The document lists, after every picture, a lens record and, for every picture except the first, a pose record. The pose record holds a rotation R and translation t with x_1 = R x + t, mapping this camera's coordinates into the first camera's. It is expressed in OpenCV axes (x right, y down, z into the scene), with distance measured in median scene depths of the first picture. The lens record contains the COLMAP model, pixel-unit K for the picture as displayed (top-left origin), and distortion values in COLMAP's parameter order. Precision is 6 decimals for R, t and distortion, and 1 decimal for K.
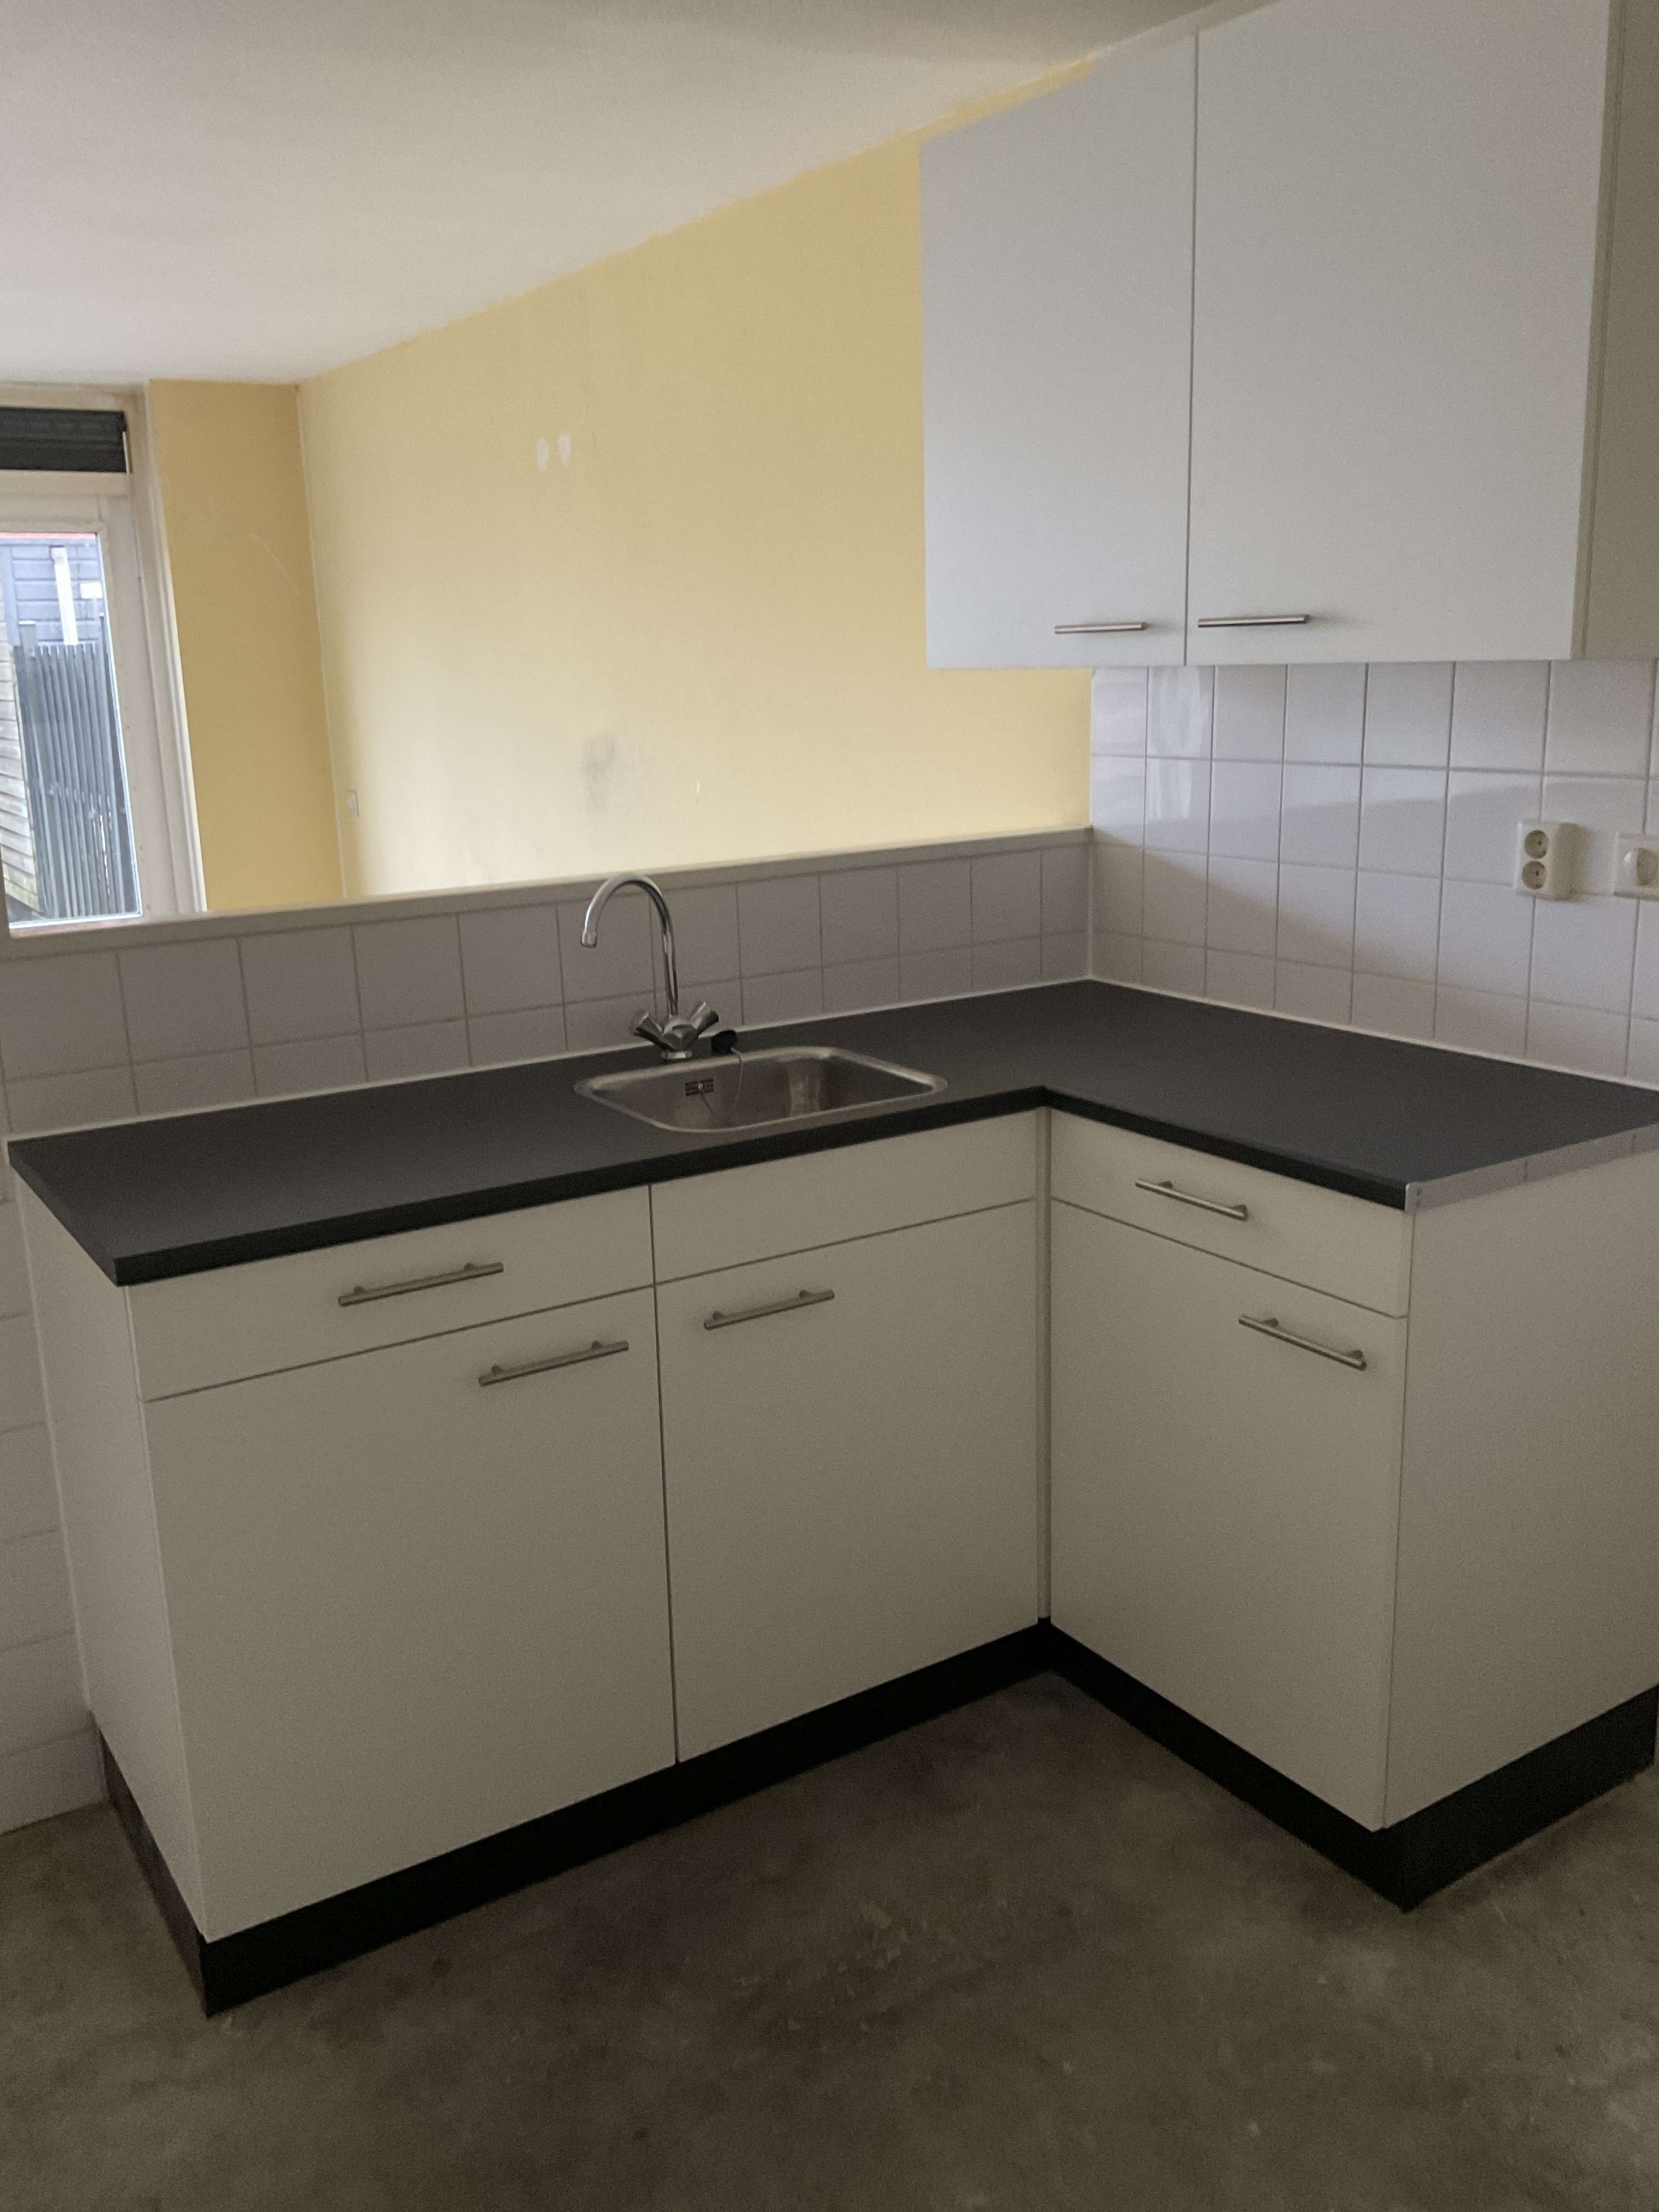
lens RADIAL K [[1862.4, 0, 819.7], [0, 1862.4, 1108.8], [0, 0, 1]] dist [0.015271, -0.020484]
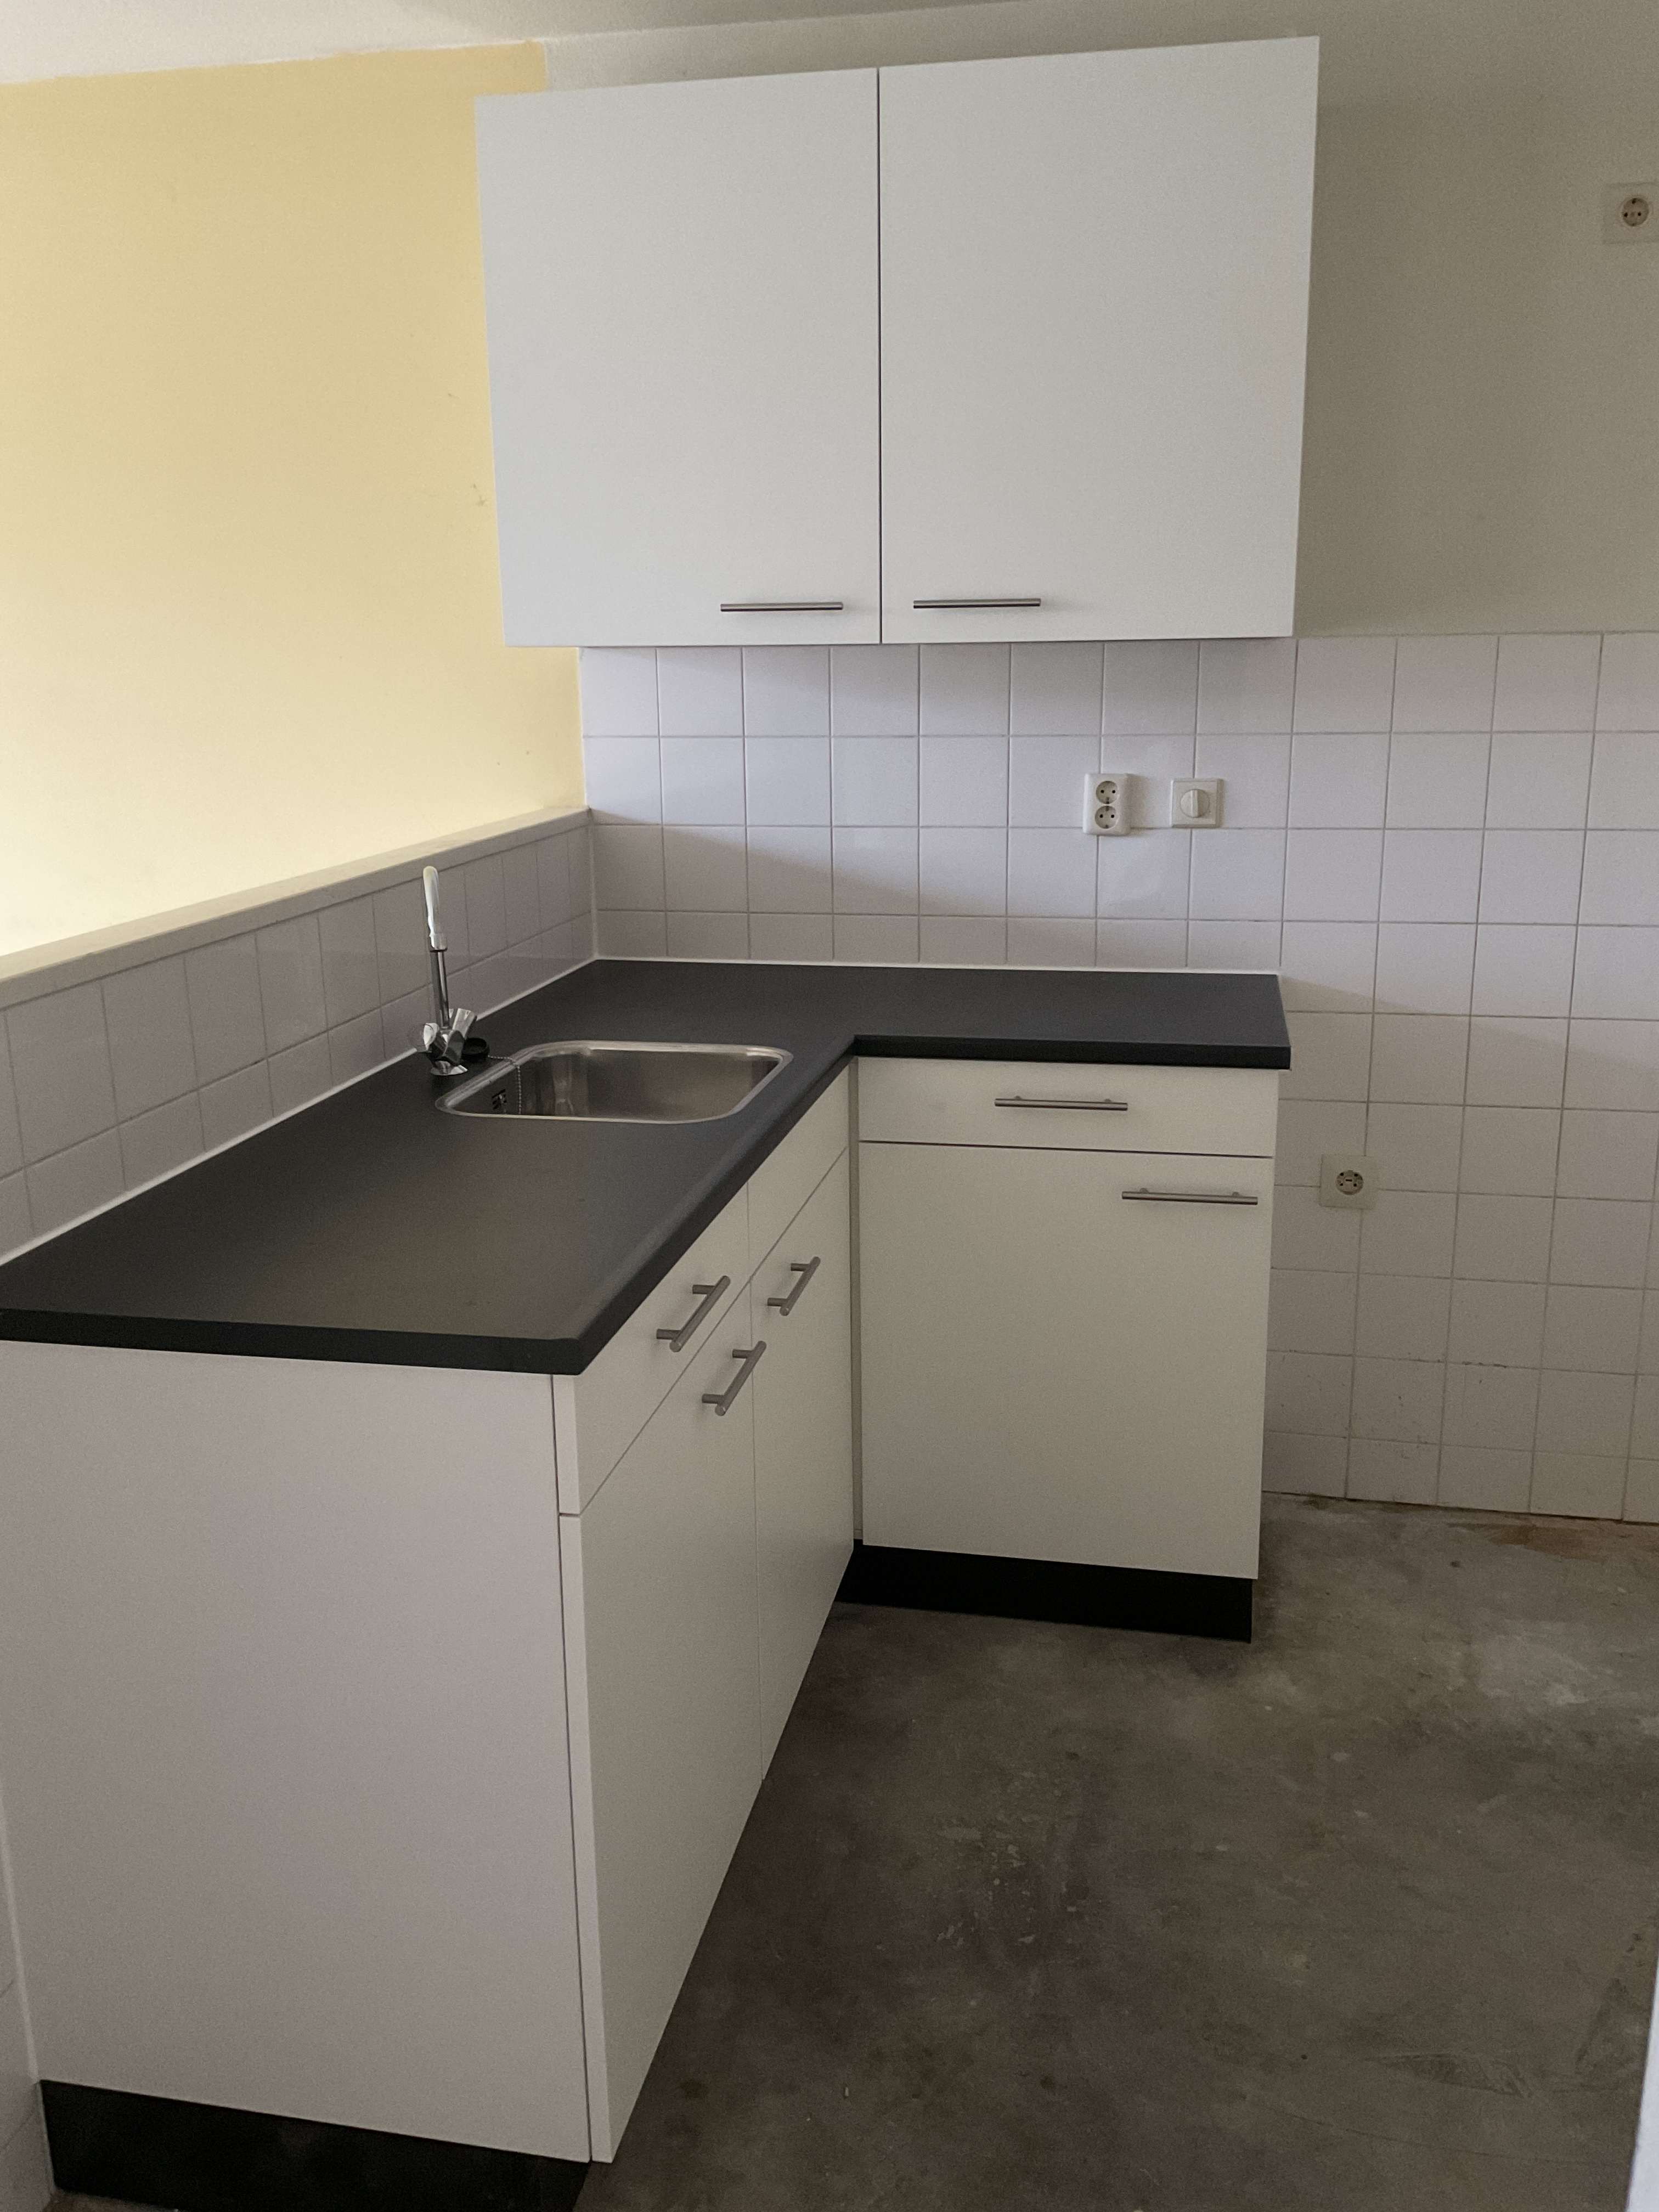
lens RADIAL K [[1862.4, 0, 824.0], [0, 1862.4, 1100.5], [0, 0, 1]] dist [0.015271, -0.020484]
pose [[0.693782, -0.152773, 0.703795, -0.654250], [0.164533, 0.985020, 0.051625, -0.034497], [-0.701139, 0.079981, 0.708525, 0.269155]]
